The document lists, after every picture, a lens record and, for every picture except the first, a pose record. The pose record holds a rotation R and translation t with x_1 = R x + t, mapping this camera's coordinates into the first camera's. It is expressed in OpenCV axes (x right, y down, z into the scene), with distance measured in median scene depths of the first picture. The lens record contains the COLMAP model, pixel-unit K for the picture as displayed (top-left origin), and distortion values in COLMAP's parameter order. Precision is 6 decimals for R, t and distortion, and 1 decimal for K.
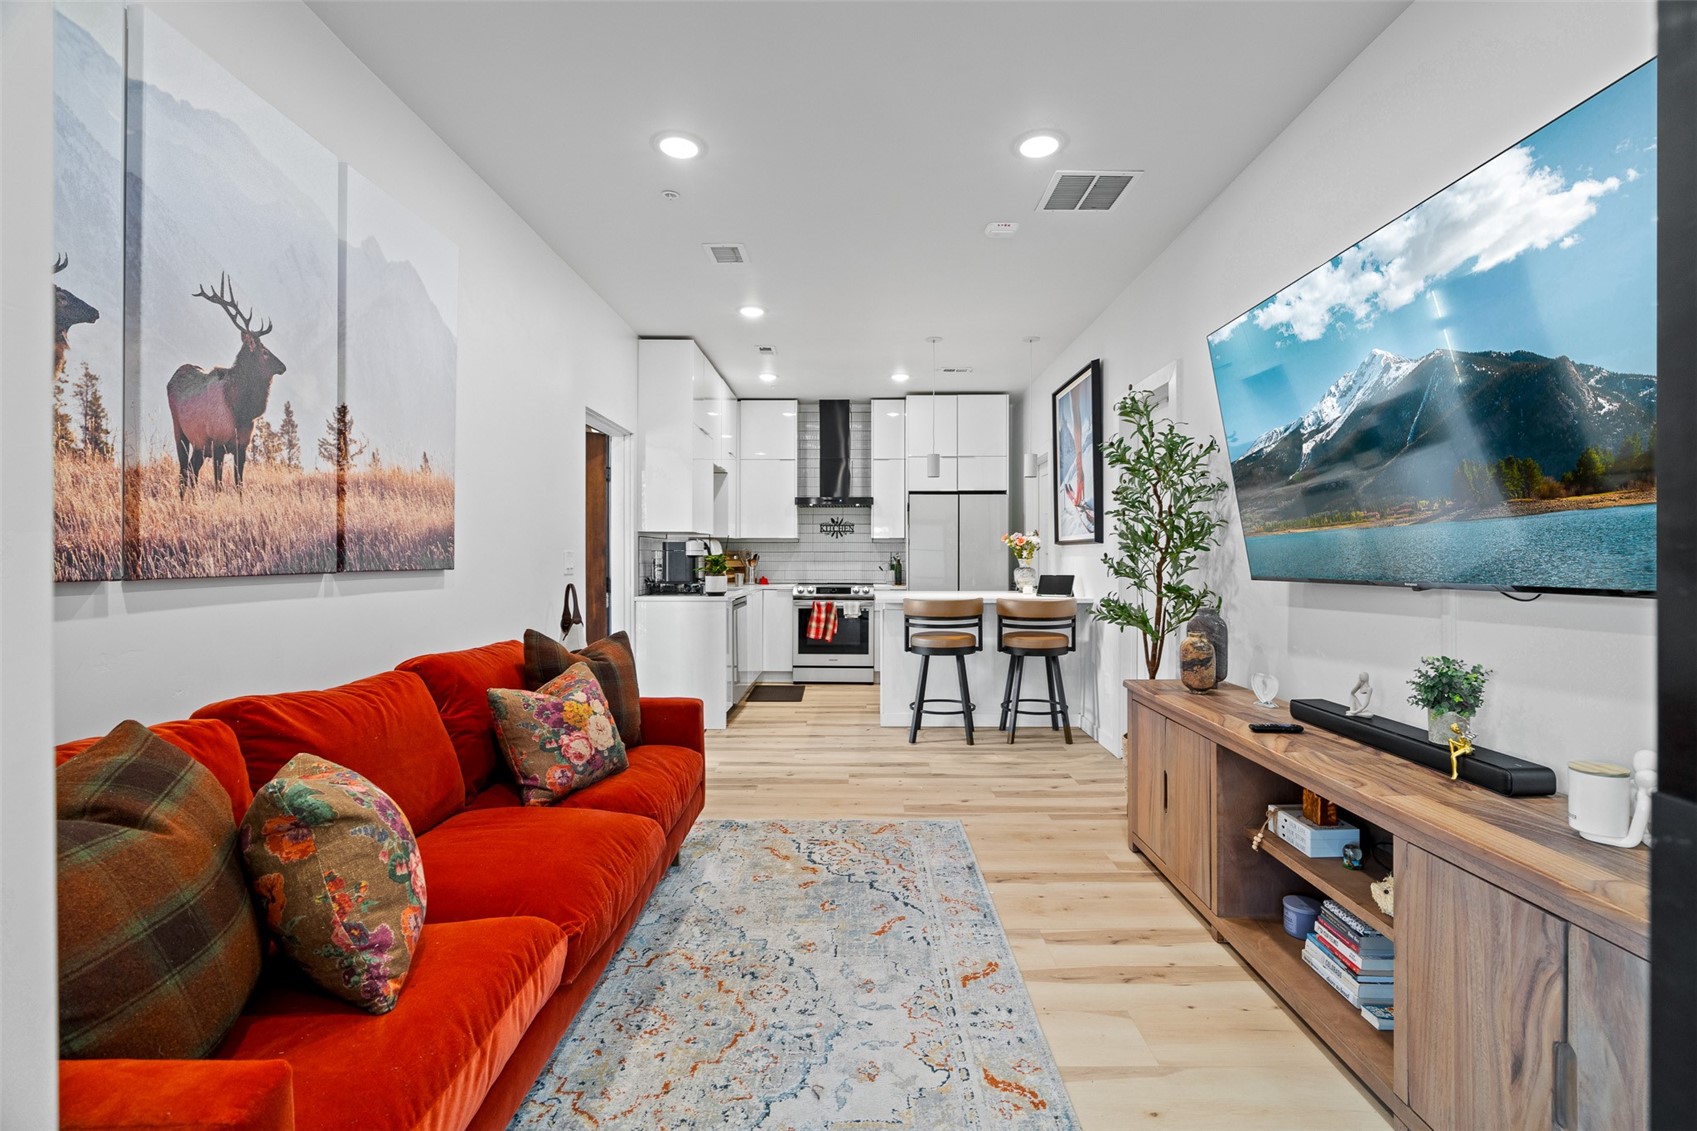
lens RADIAL K [[759.9, 0, 855.9], [0, 759.9, 556.9], [0, 0, 1]] dist [-0.010395, 0.000525]
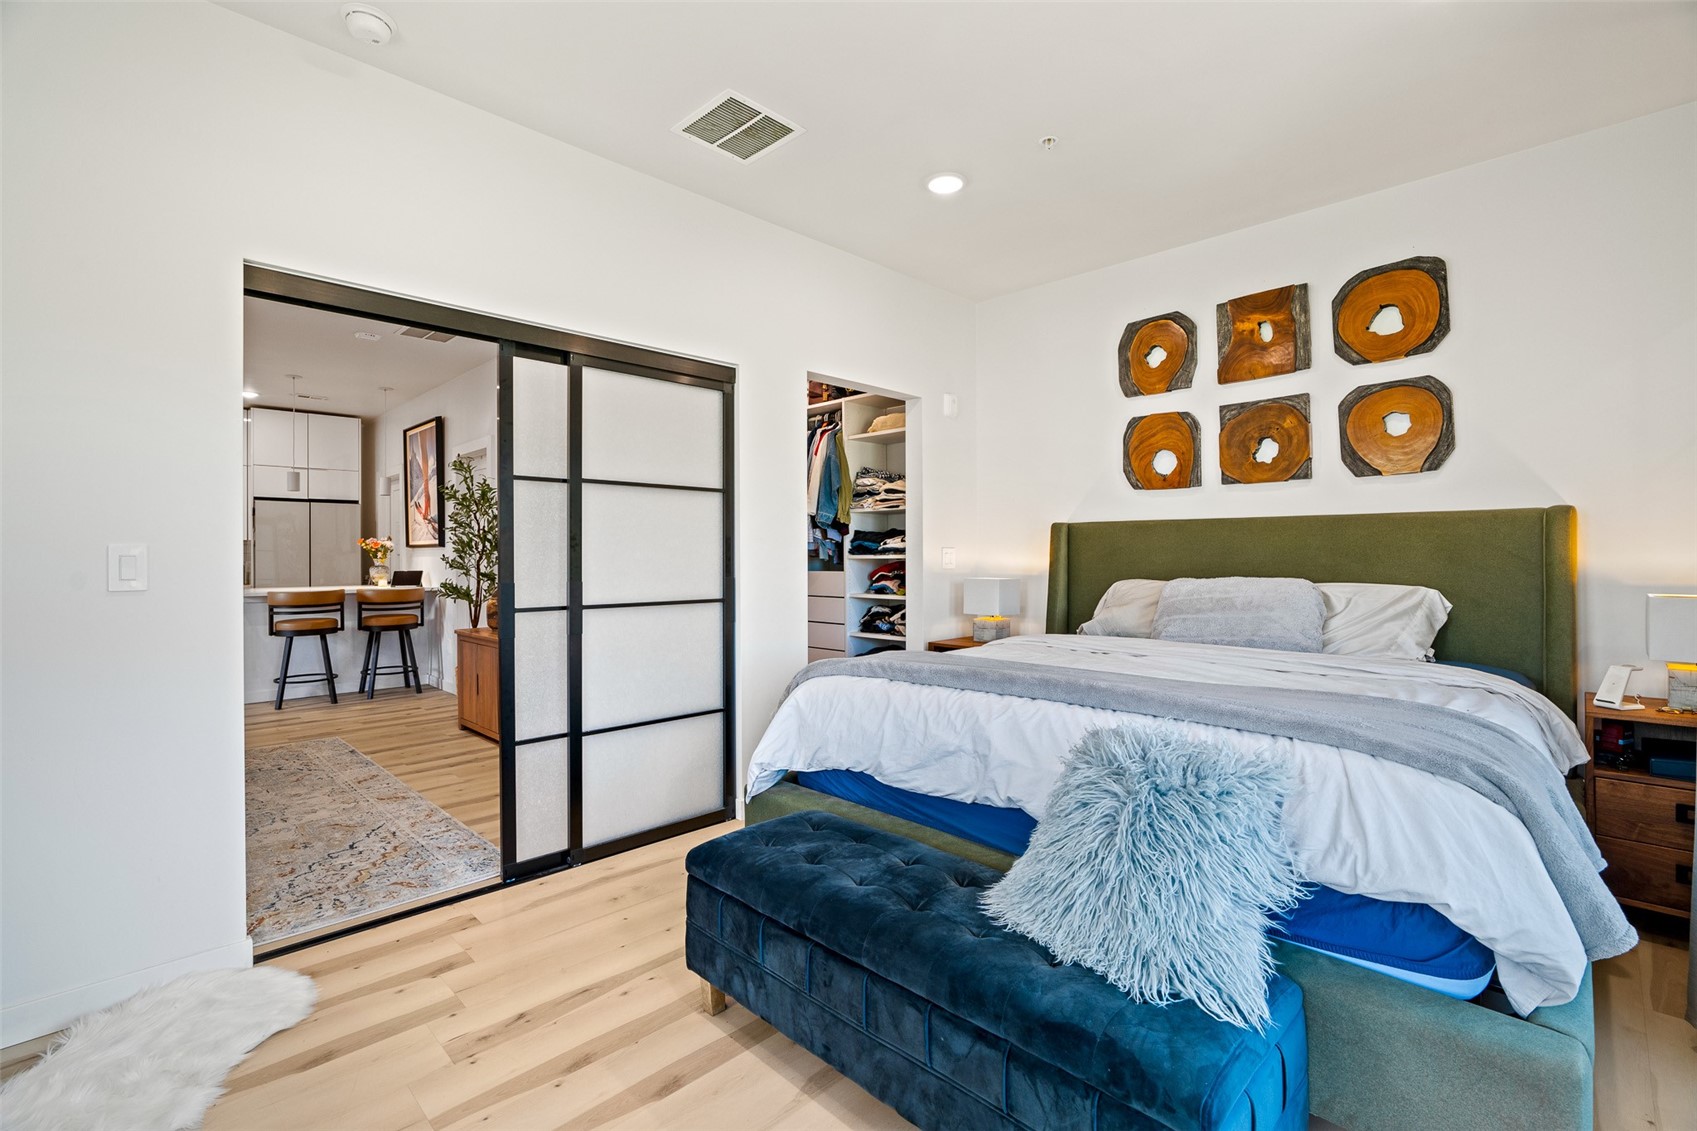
lens RADIAL K [[759.9, 0, 855.9], [0, 759.9, 556.9], [0, 0, 1]] dist [-0.010395, 0.000525]
pose [[0.698296, -0.003980, 0.715798, -0.129578], [0.004852, 0.999988, 0.000827, 0.002265], [-0.715793, 0.002896, 0.698307, -0.461338]]
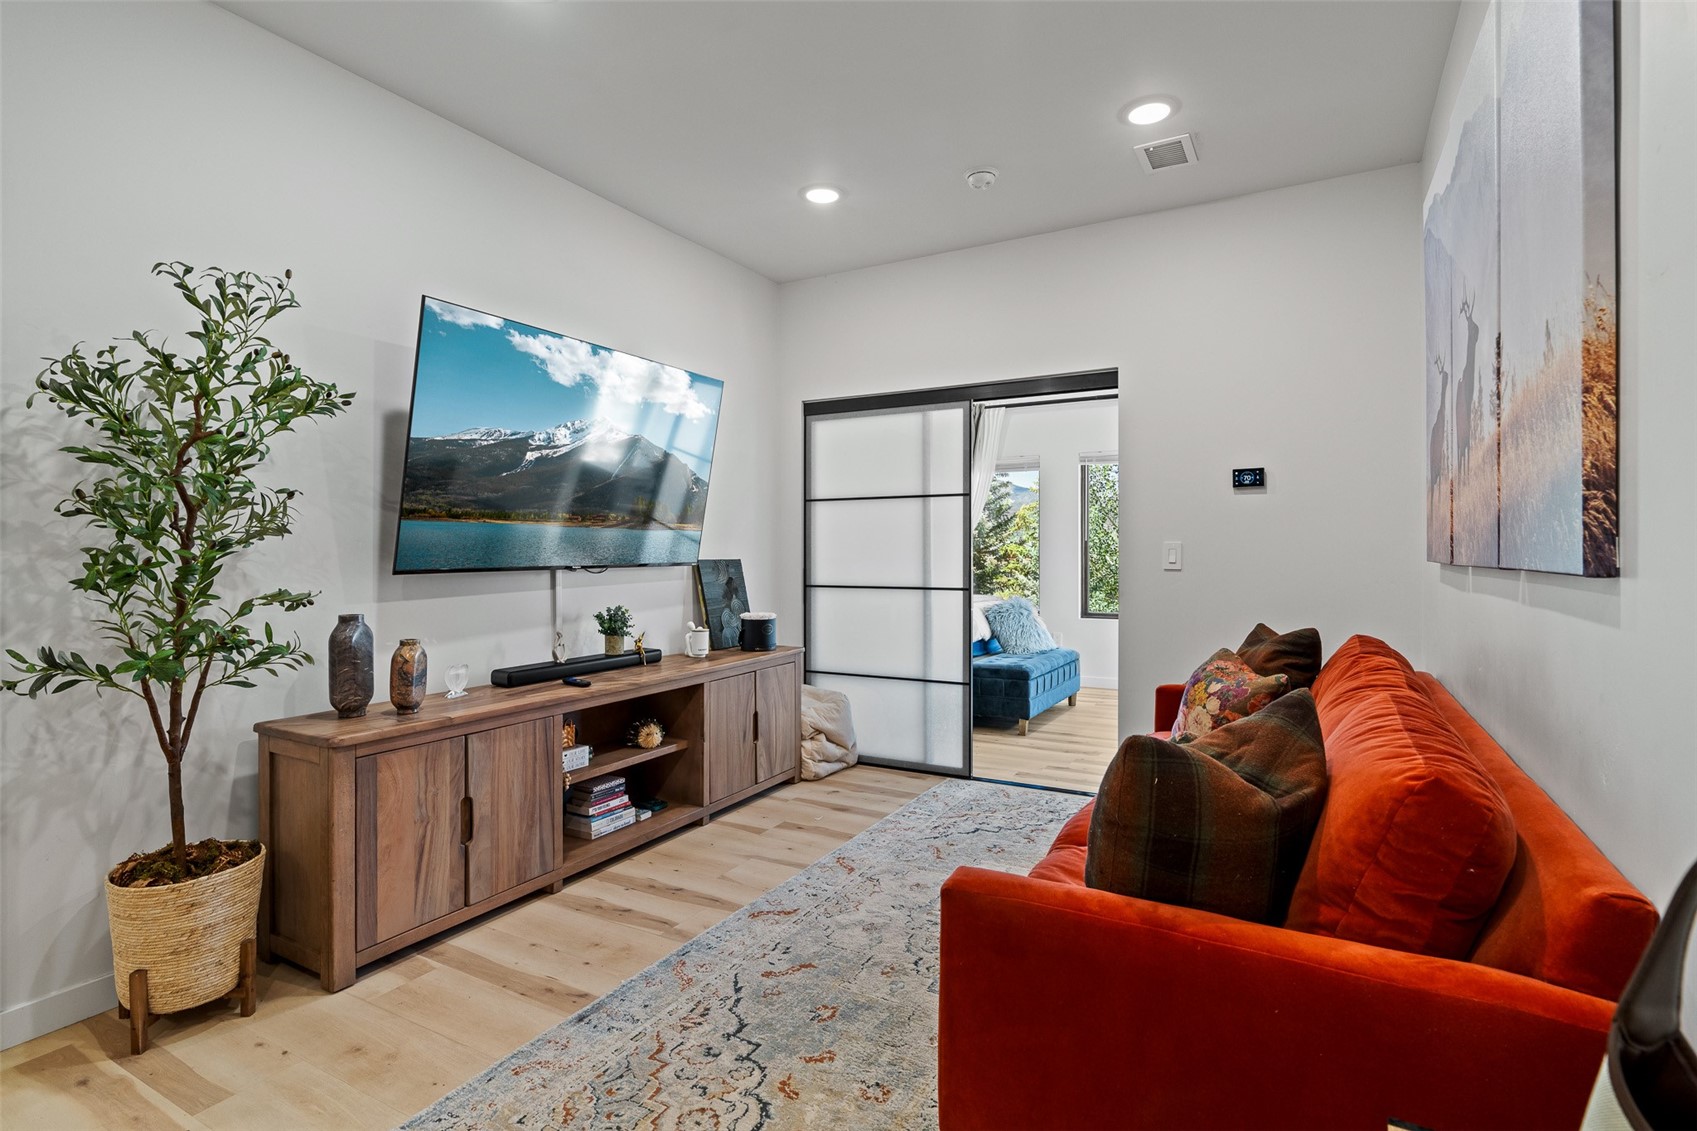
lens RADIAL K [[823.2, 0, 848.5], [0, 823.2, 565.5], [0, 0, 1]] dist [-0.000285, -0.000020]
pose [[-0.873878, -0.006255, 0.486106, -0.211486], [0.001383, 0.999881, 0.015353, 0.002182], [-0.486144, 0.014089, -0.873765, 0.797867]]
